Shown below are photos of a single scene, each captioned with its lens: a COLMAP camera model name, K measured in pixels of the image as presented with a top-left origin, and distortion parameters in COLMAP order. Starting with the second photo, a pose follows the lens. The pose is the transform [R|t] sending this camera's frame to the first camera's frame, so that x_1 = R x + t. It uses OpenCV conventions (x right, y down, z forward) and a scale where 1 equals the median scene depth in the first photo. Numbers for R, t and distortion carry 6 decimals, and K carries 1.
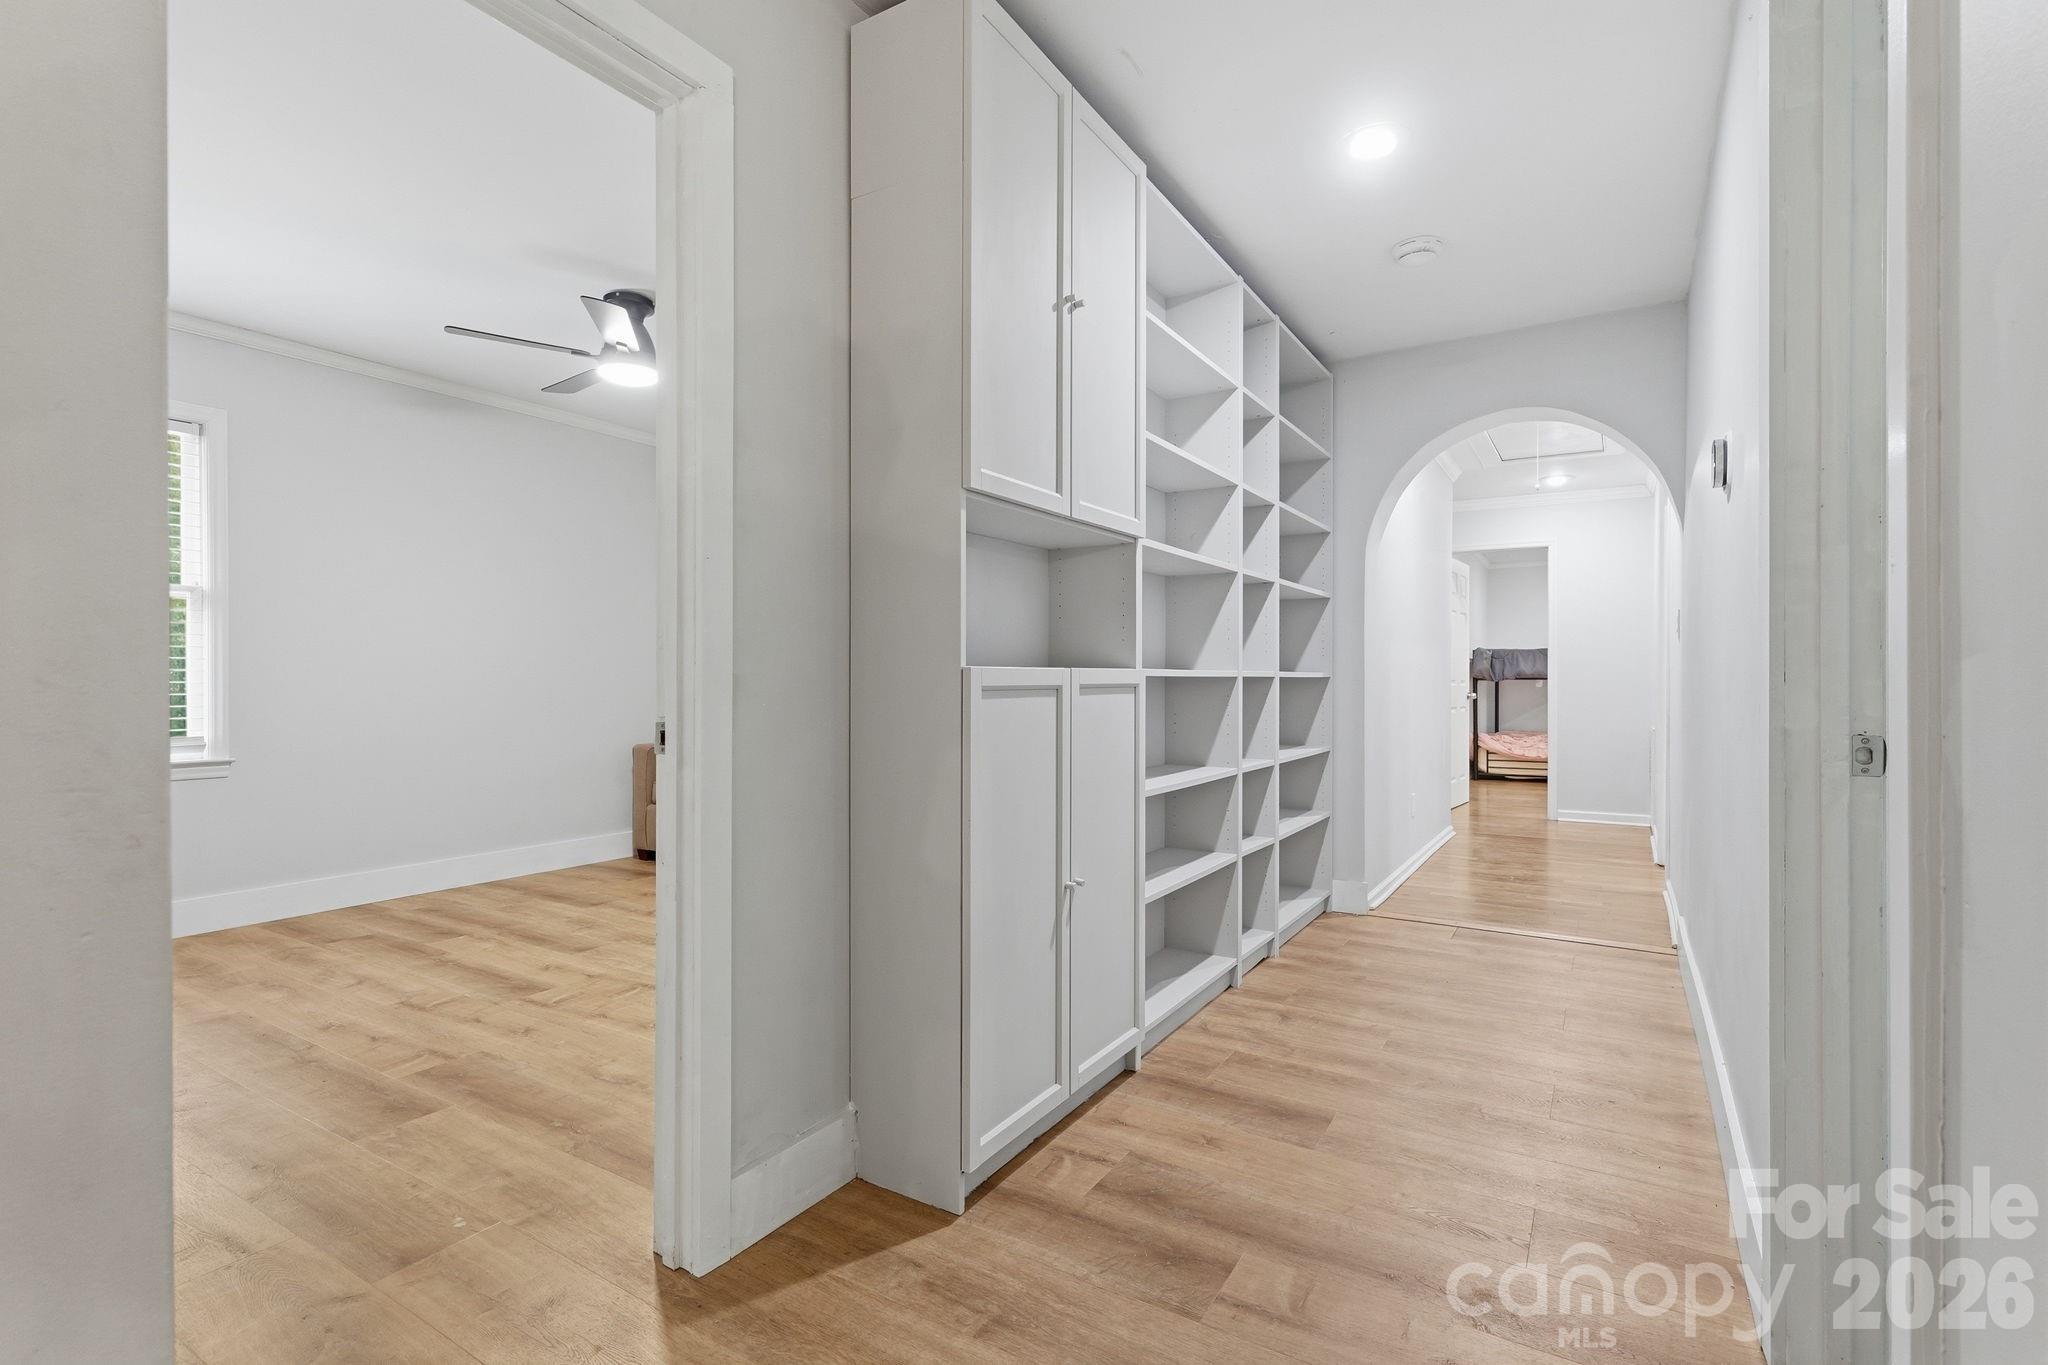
lens RADIAL K [[948.9, 0, 1032.7], [0, 948.9, 679.3], [0, 0, 1]] dist [-0.002081, -0.000243]
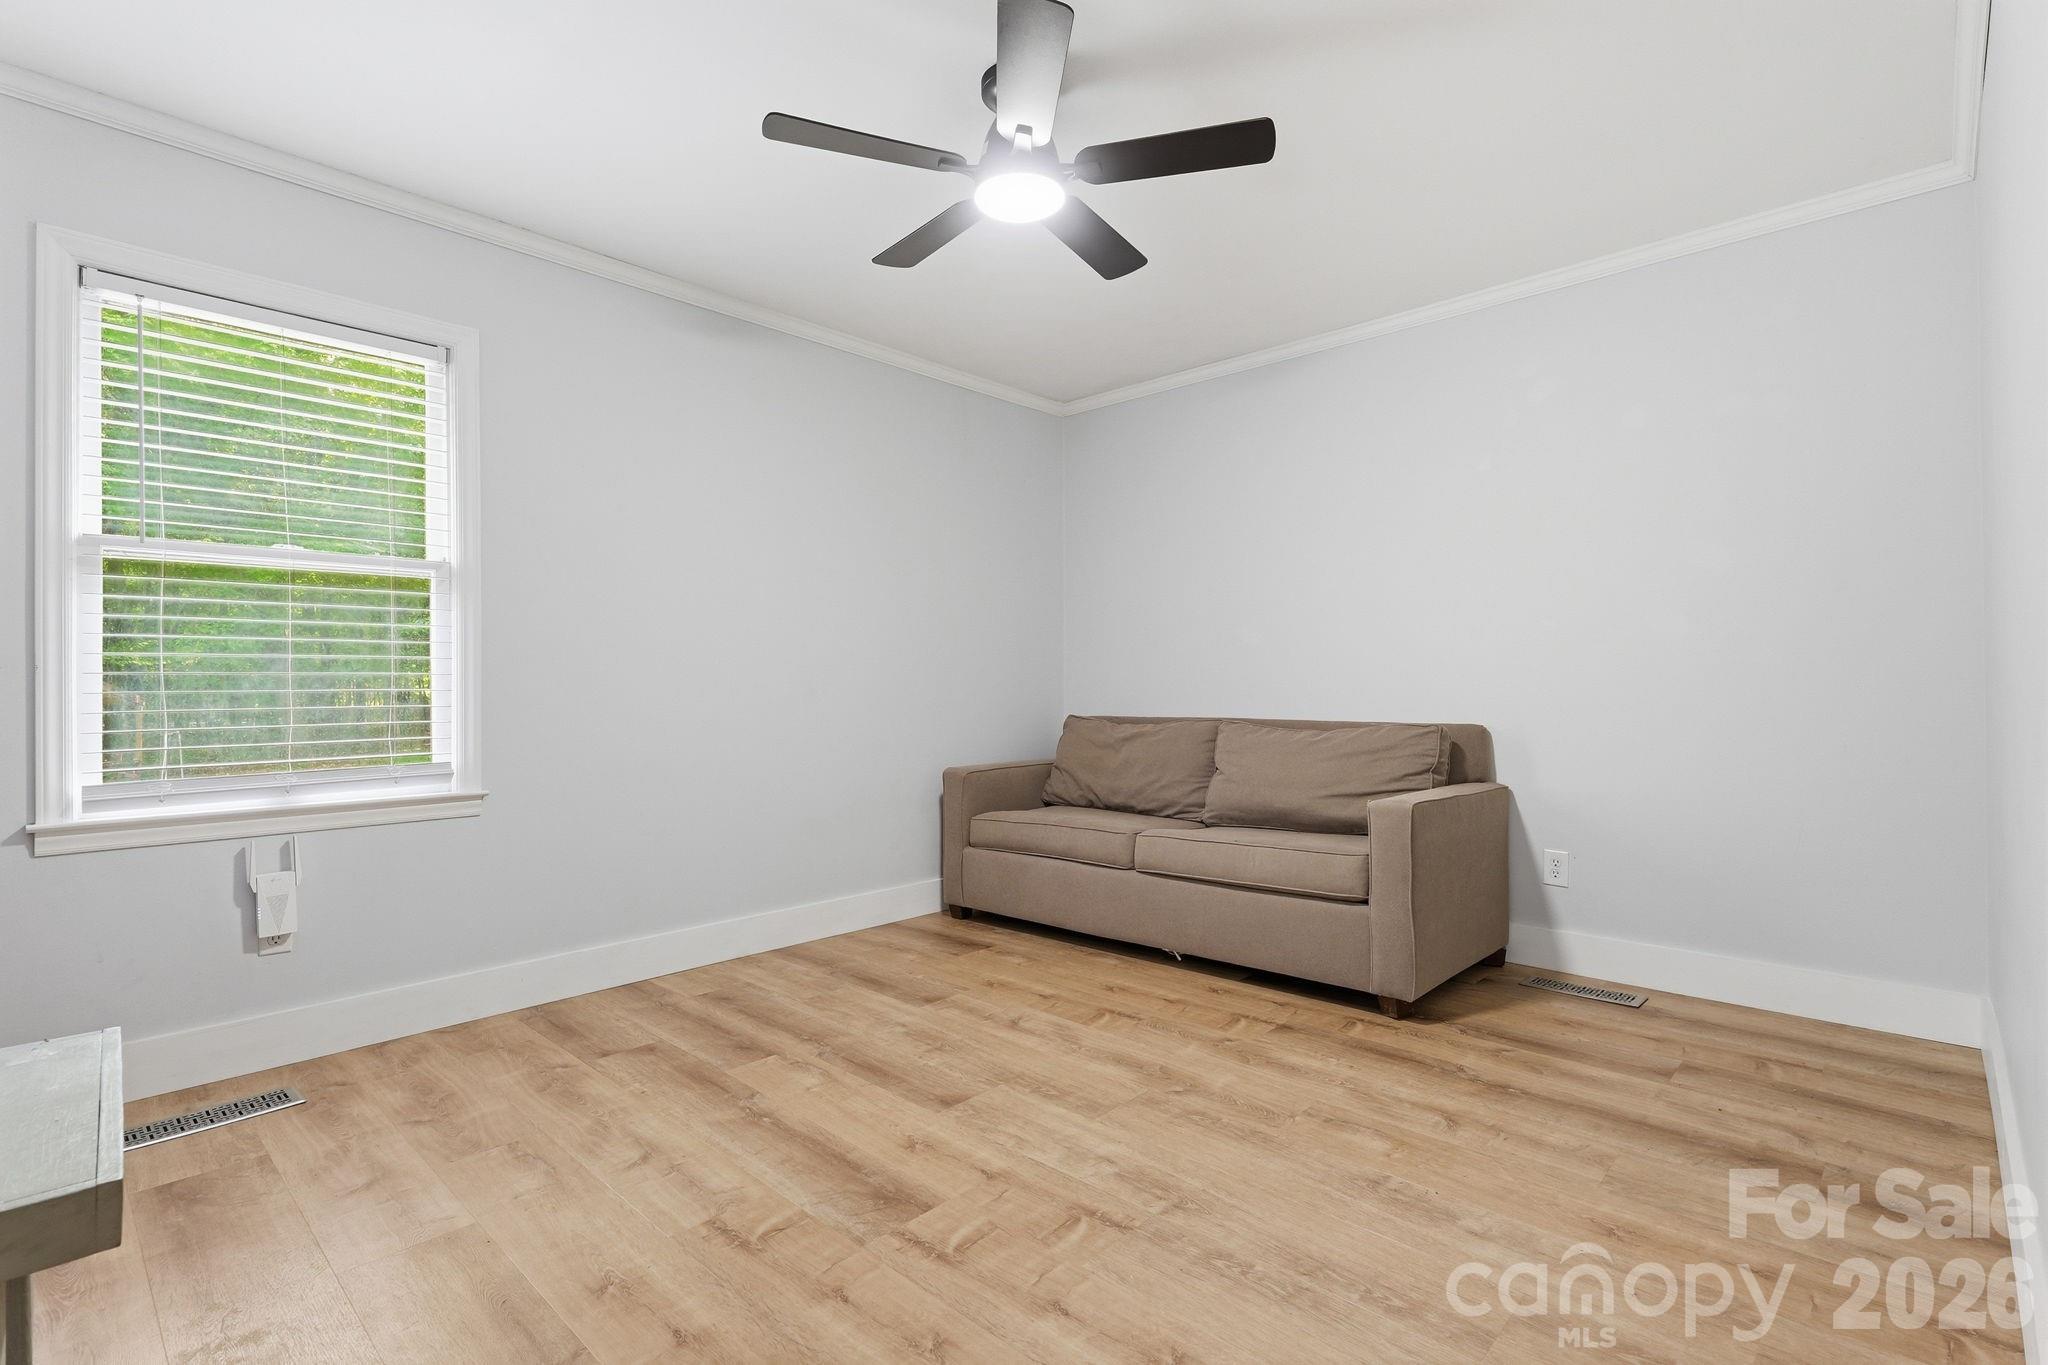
lens RADIAL K [[971.1, 0, 1031.4], [0, 971.1, 680.4], [0, 0, 1]] dist [0.002268, 0.000267]
pose [[0.977284, -0.006390, -0.211839, -0.266885], [0.005046, 0.999964, -0.006884, 0.003656], [0.211875, 0.005659, 0.977280, 0.350317]]
